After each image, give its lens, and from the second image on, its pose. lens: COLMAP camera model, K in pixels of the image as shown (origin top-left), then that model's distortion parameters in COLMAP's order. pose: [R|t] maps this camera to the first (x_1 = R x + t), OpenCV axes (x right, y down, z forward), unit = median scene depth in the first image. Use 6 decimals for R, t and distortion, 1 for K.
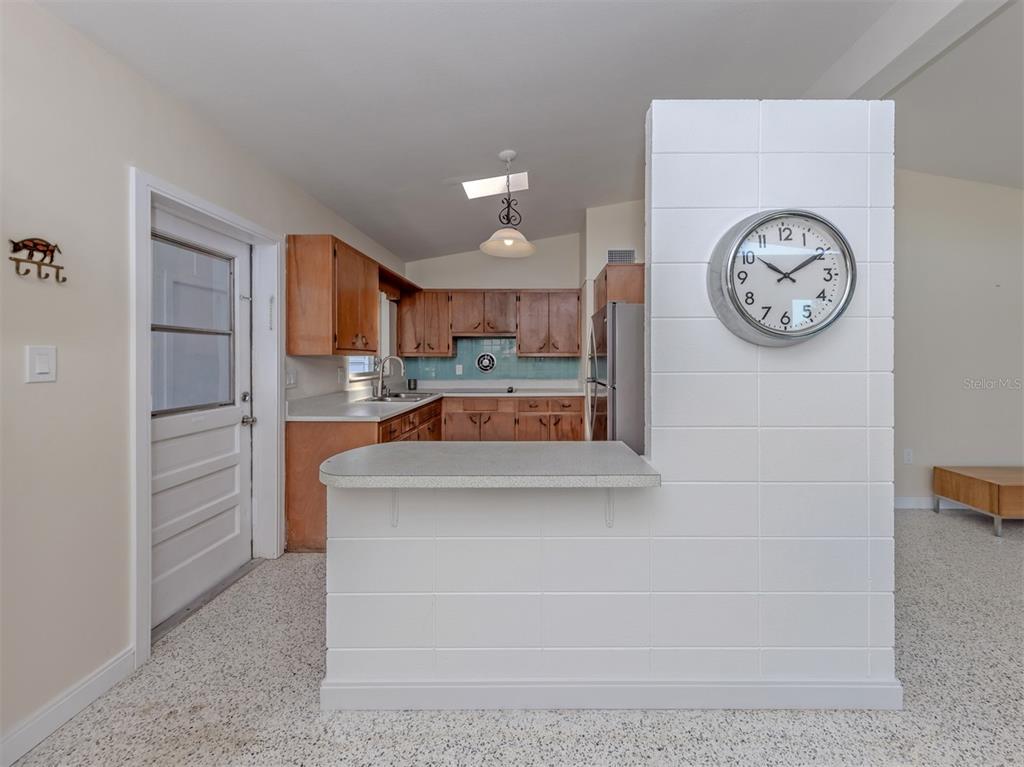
lens RADIAL K [[387.3, 0, 541.3], [0, 387.3, 365.2], [0, 0, 1]] dist [0.006071, 0.000054]
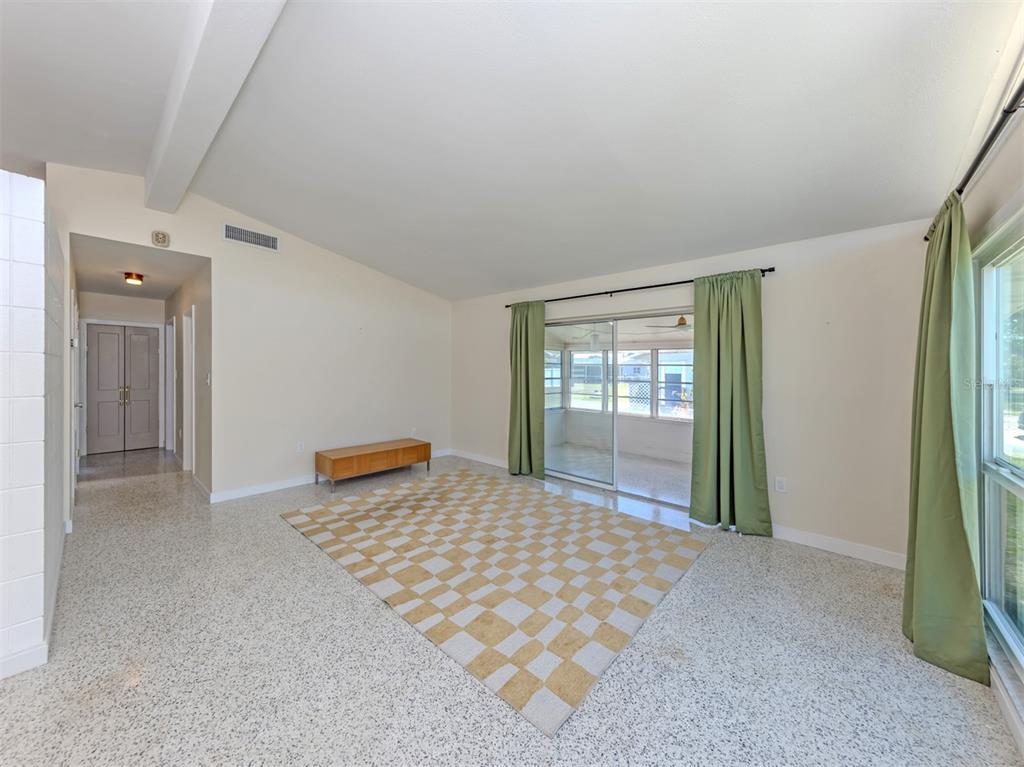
lens RADIAL K [[373.5, 0, 479.1], [0, 373.5, 371.7], [0, 0, 1]] dist [0.006940, -0.000528]
pose [[0.701551, 0.005572, 0.712598, 0.539993], [-0.001922, 0.999981, -0.005926, -0.031034], [-0.712617, 0.002788, 0.701548, -0.445599]]
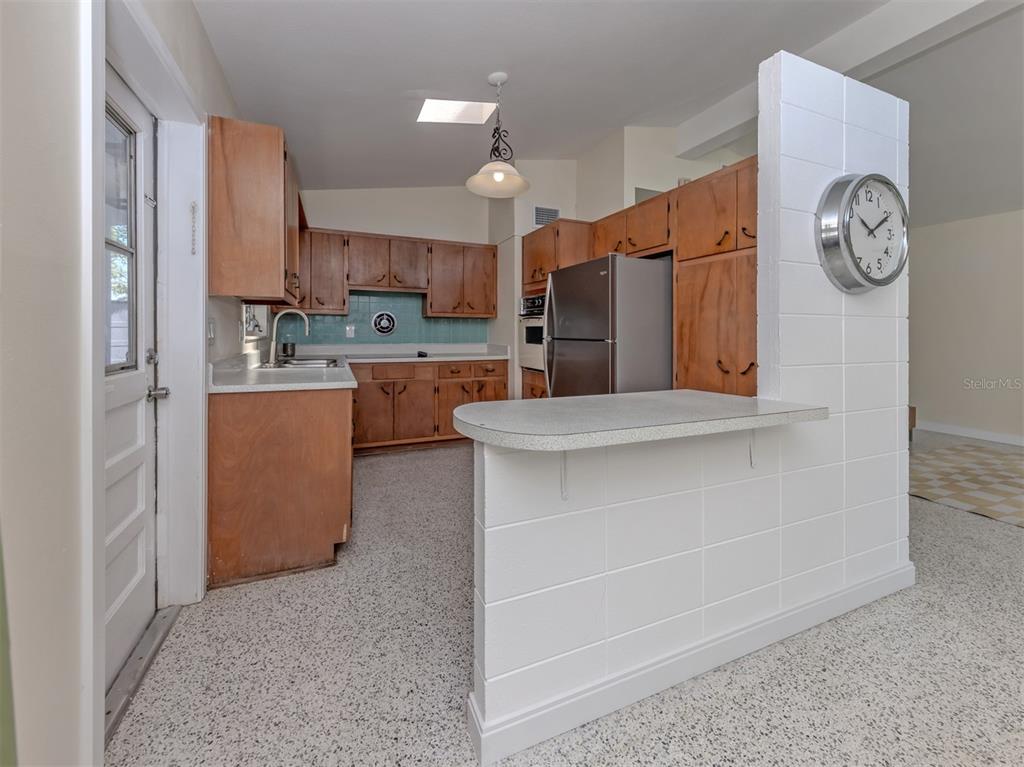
lens RADIAL K [[405.3, 0, 503.6], [0, 405.3, 339.1], [0, 0, 1]] dist [0.008969, -0.000194]
pose [[0.924179, 0.000477, 0.381959, -0.425389], [-0.001287, 0.999997, 0.001863, 0.044690], [-0.381957, -0.002214, 0.924177, 0.146937]]
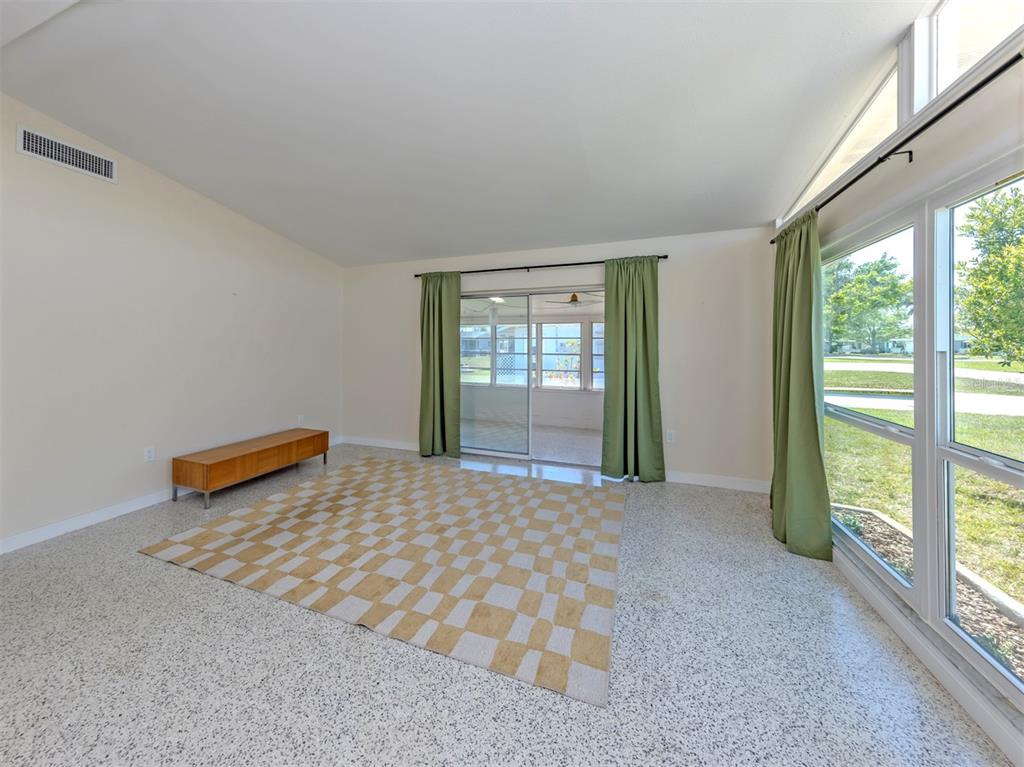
lens RADIAL K [[390.9, 0, 478.3], [0, 390.9, 348.1], [0, 0, 1]] dist [0.007453, -0.000888]
pose [[0.385387, -0.007730, 0.922723, 0.412126], [0.016582, 0.999861, 0.001450, -0.032567], [-0.922606, 0.014742, 0.385462, -0.204592]]
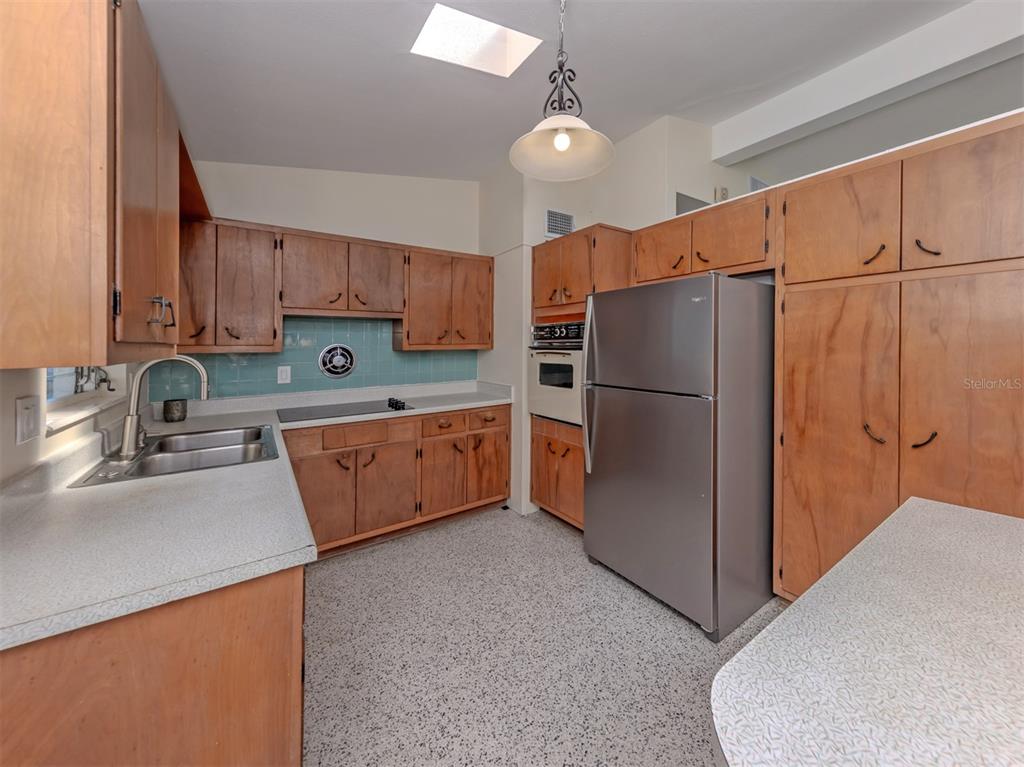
lens RADIAL K [[392.1, 0, 536.3], [0, 392.1, 340.7], [0, 0, 1]] dist [0.010935, -0.000251]
pose [[0.817149, 0.001258, 0.576425, -0.429902], [0.016518, 0.999536, -0.025596, -0.029803], [-0.576190, 0.030437, 0.816749, 0.572798]]
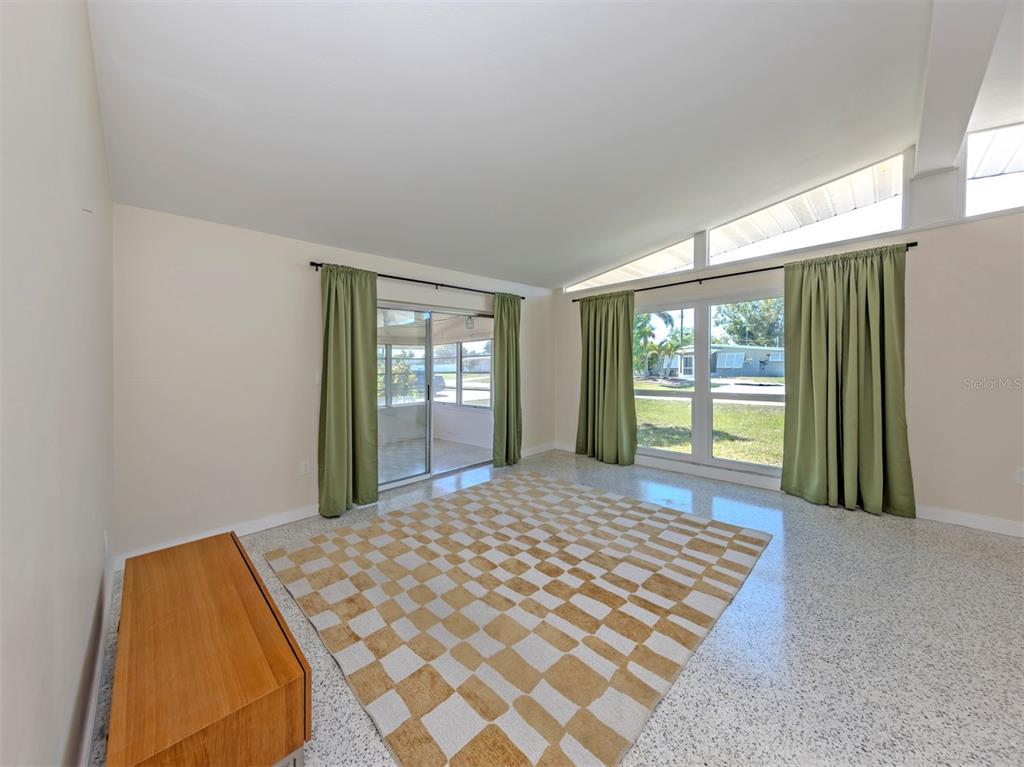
lens RADIAL K [[368.8, 0, 460.5], [0, 368.8, 372.1], [0, 0, 1]] dist [0.002001, 0.000508]
pose [[-0.644201, -0.001018, 0.764855, 0.760205], [0.033697, 0.998990, 0.029711, -0.041313], [-0.764113, 0.044913, -0.643516, 1.164765]]
